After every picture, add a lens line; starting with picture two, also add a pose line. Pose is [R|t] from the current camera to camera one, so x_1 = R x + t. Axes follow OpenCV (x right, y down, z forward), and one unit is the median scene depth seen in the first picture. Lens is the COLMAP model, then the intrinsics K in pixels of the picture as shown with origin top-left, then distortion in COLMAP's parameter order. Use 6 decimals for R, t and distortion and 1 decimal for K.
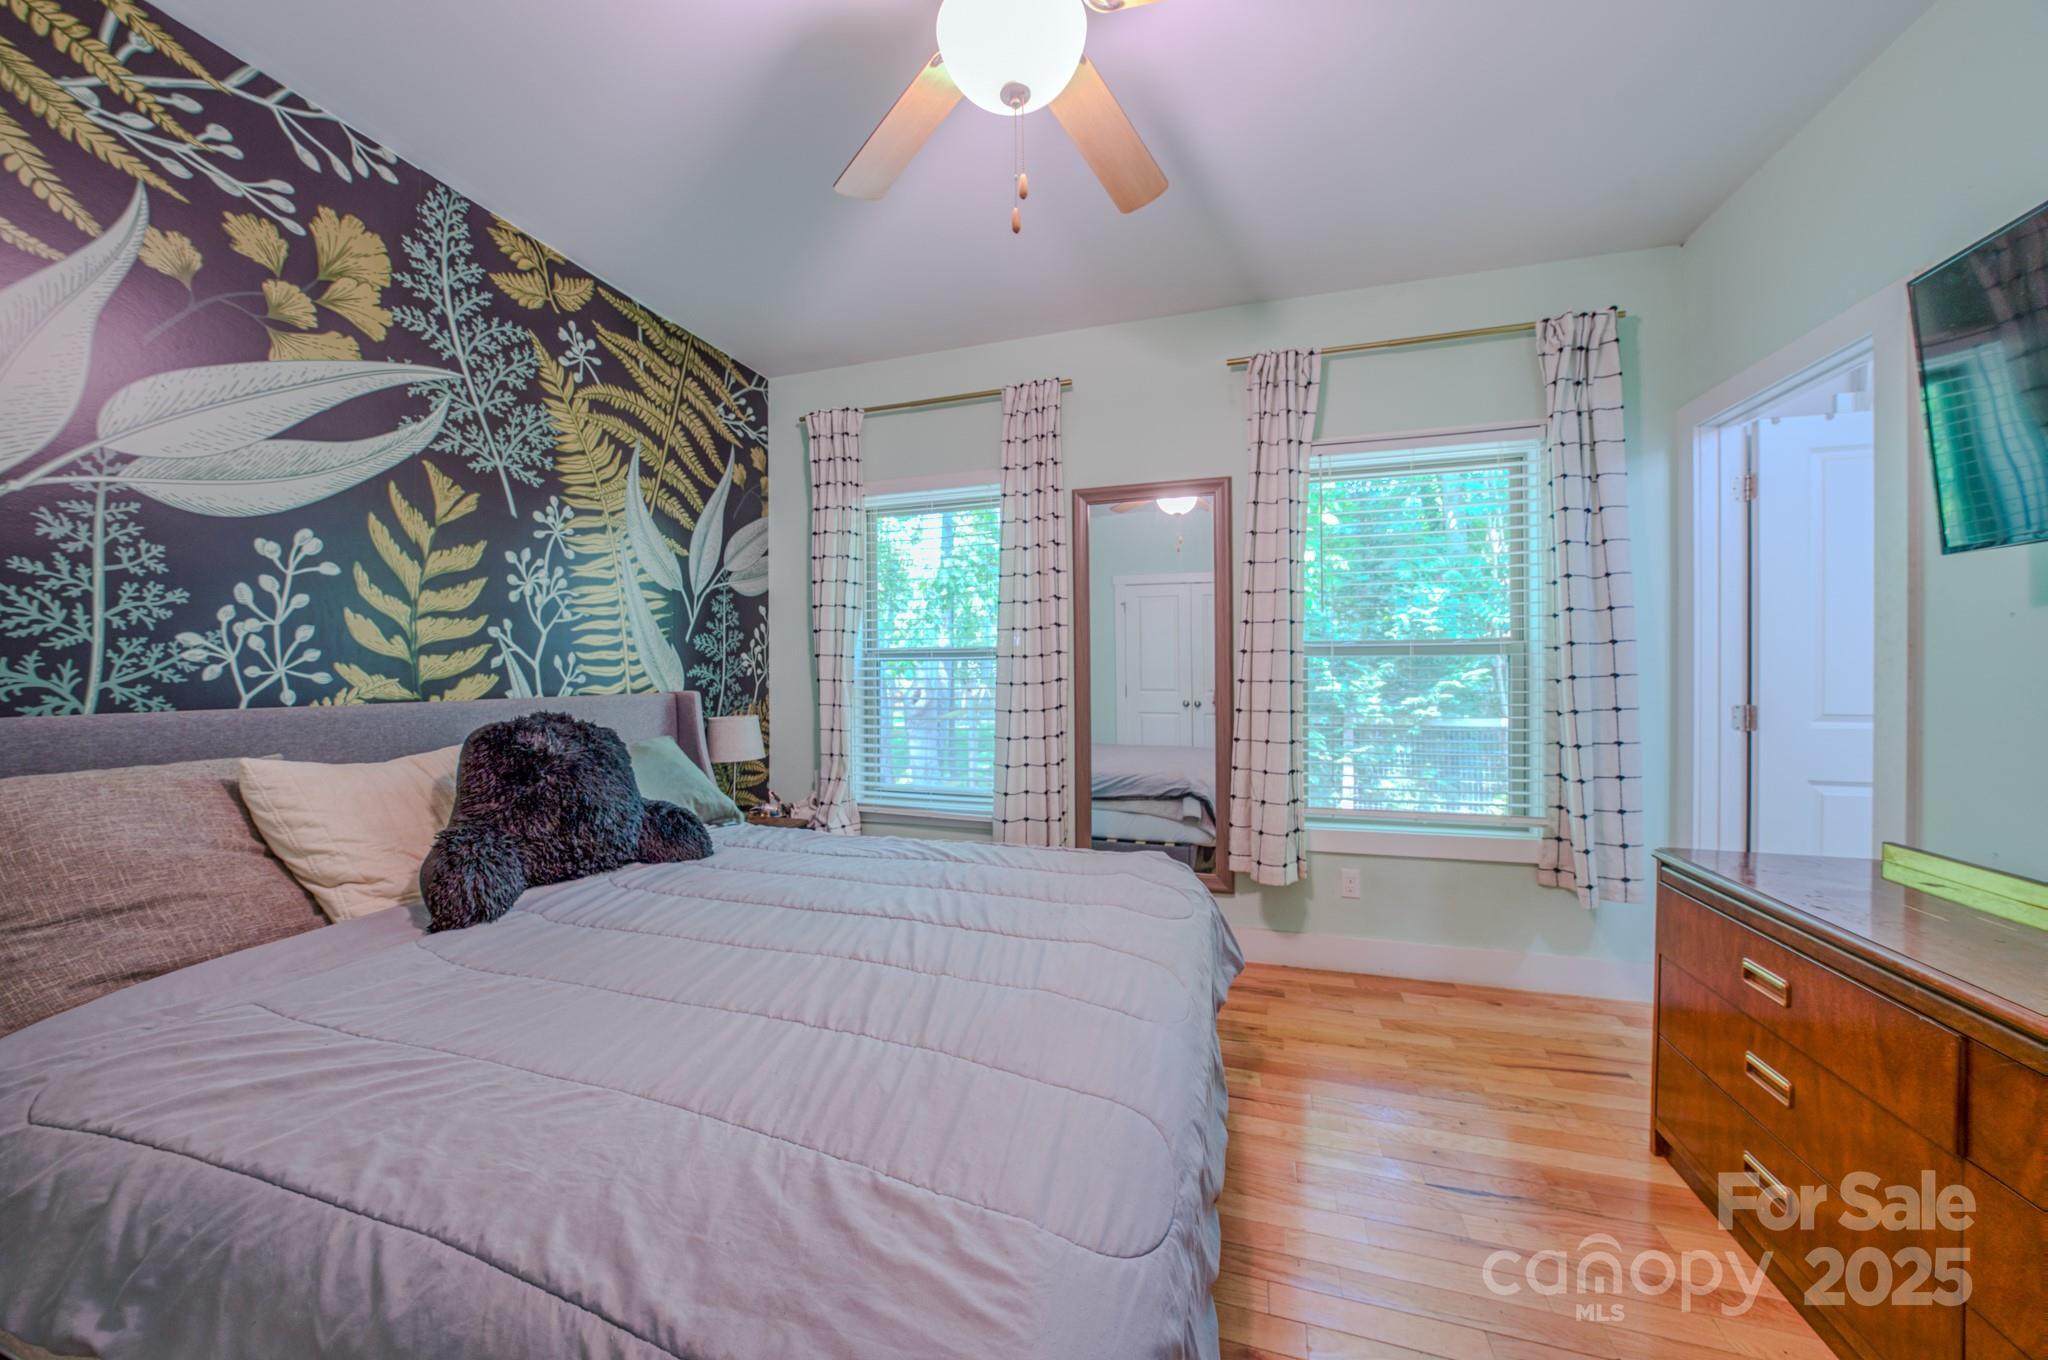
lens RADIAL K [[694.9, 0, 1021.3], [0, 694.9, 671.4], [0, 0, 1]] dist [-0.030024, 0.006619]
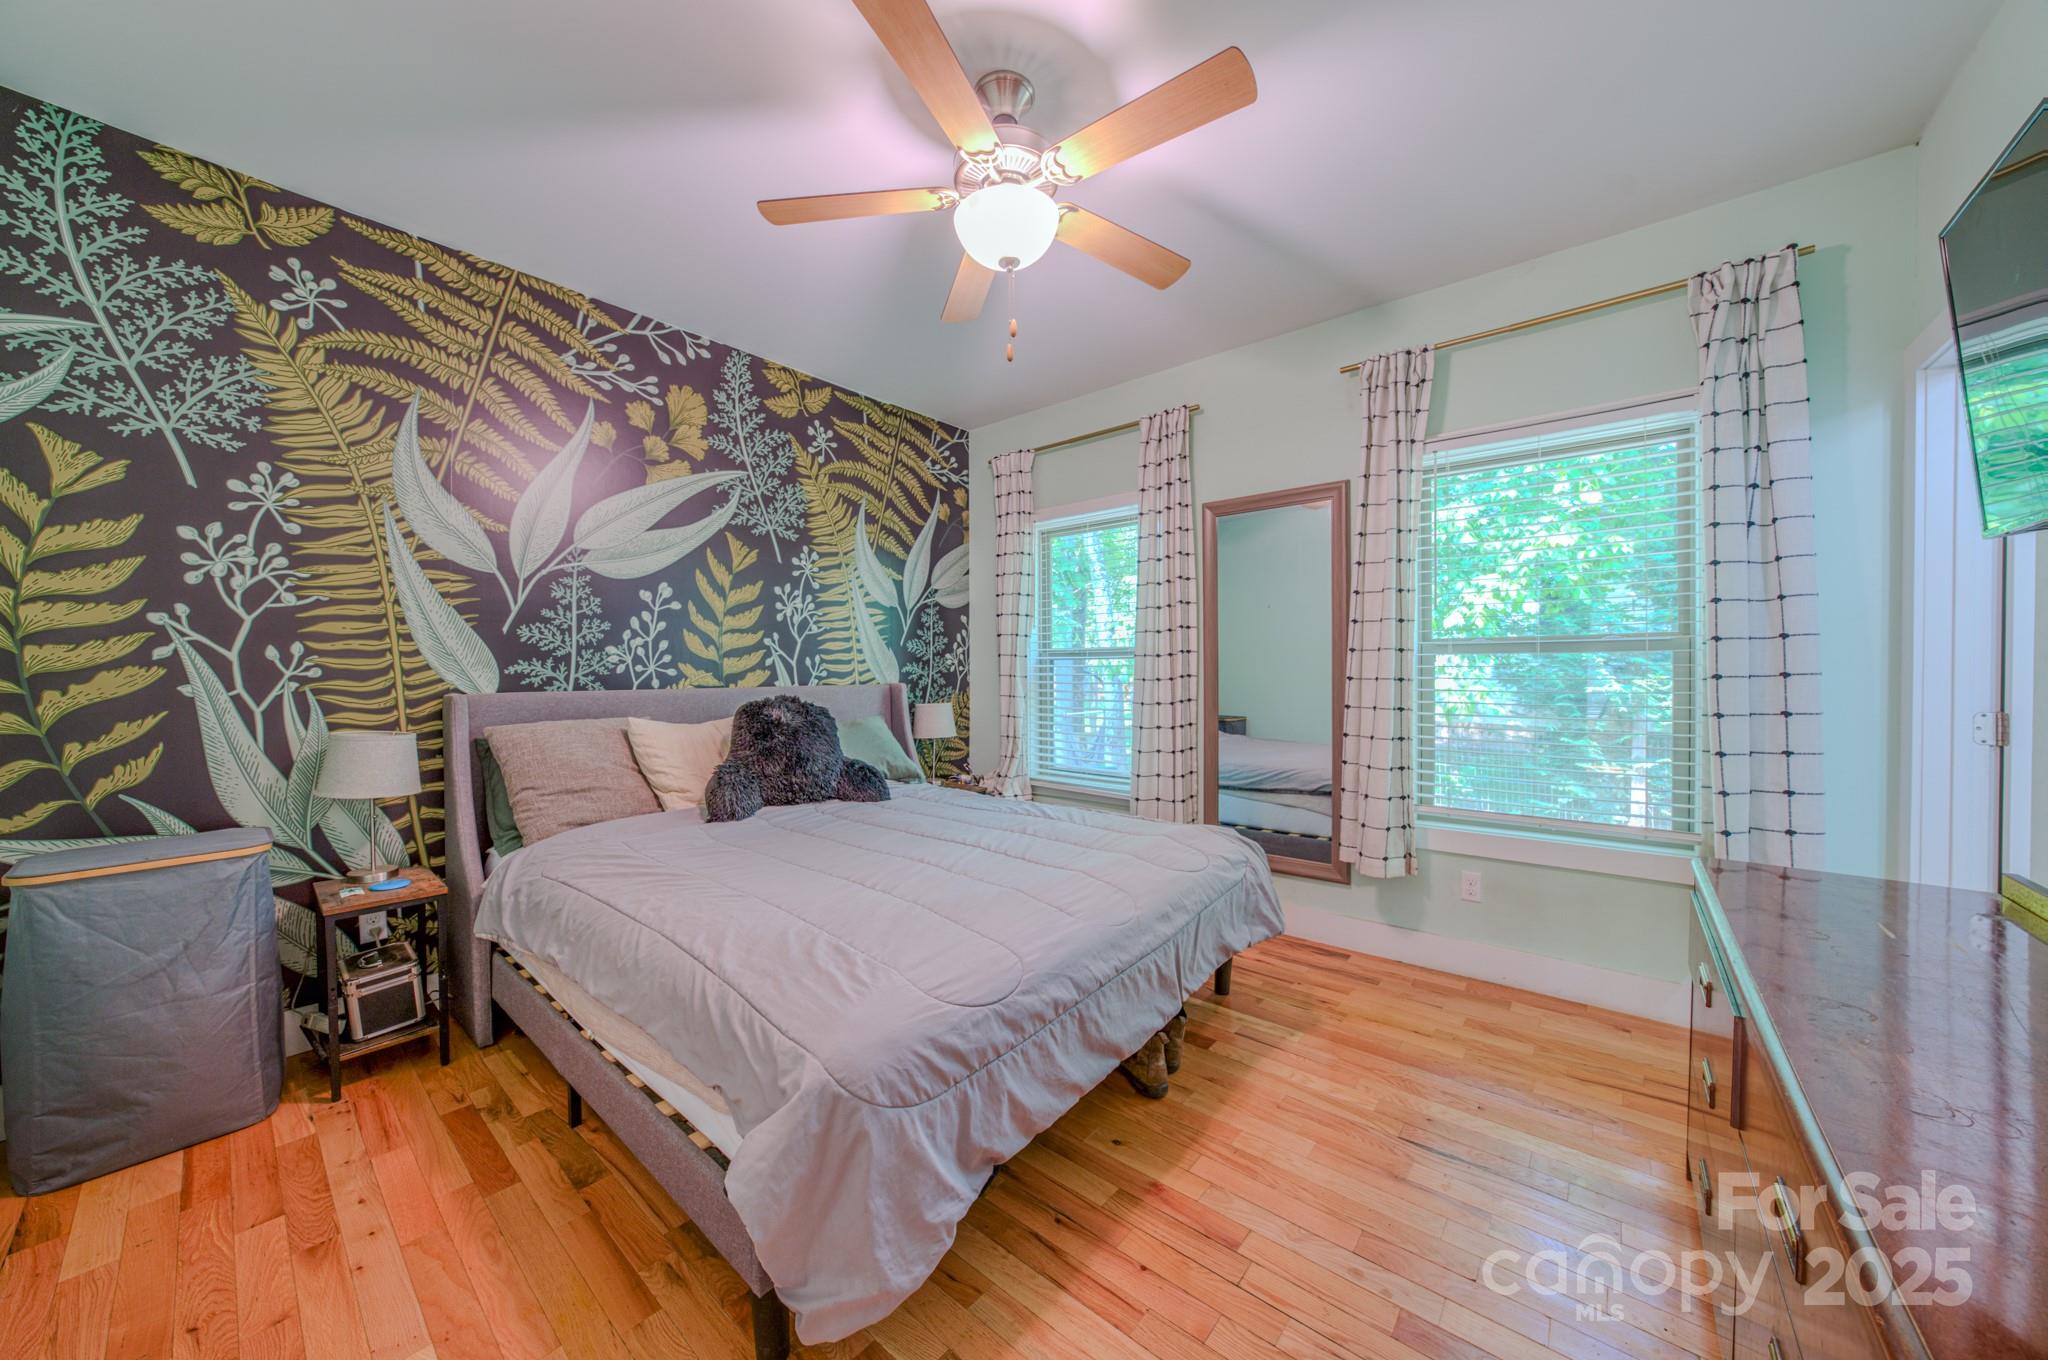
lens RADIAL K [[694.9, 0, 1021.3], [0, 694.9, 671.4], [0, 0, 1]] dist [-0.030024, 0.006619]
pose [[0.921687, 0.003395, -0.387920, 0.328770], [-0.001342, 0.999984, 0.005563, -0.002141], [0.387932, -0.004607, 0.921676, -0.176911]]
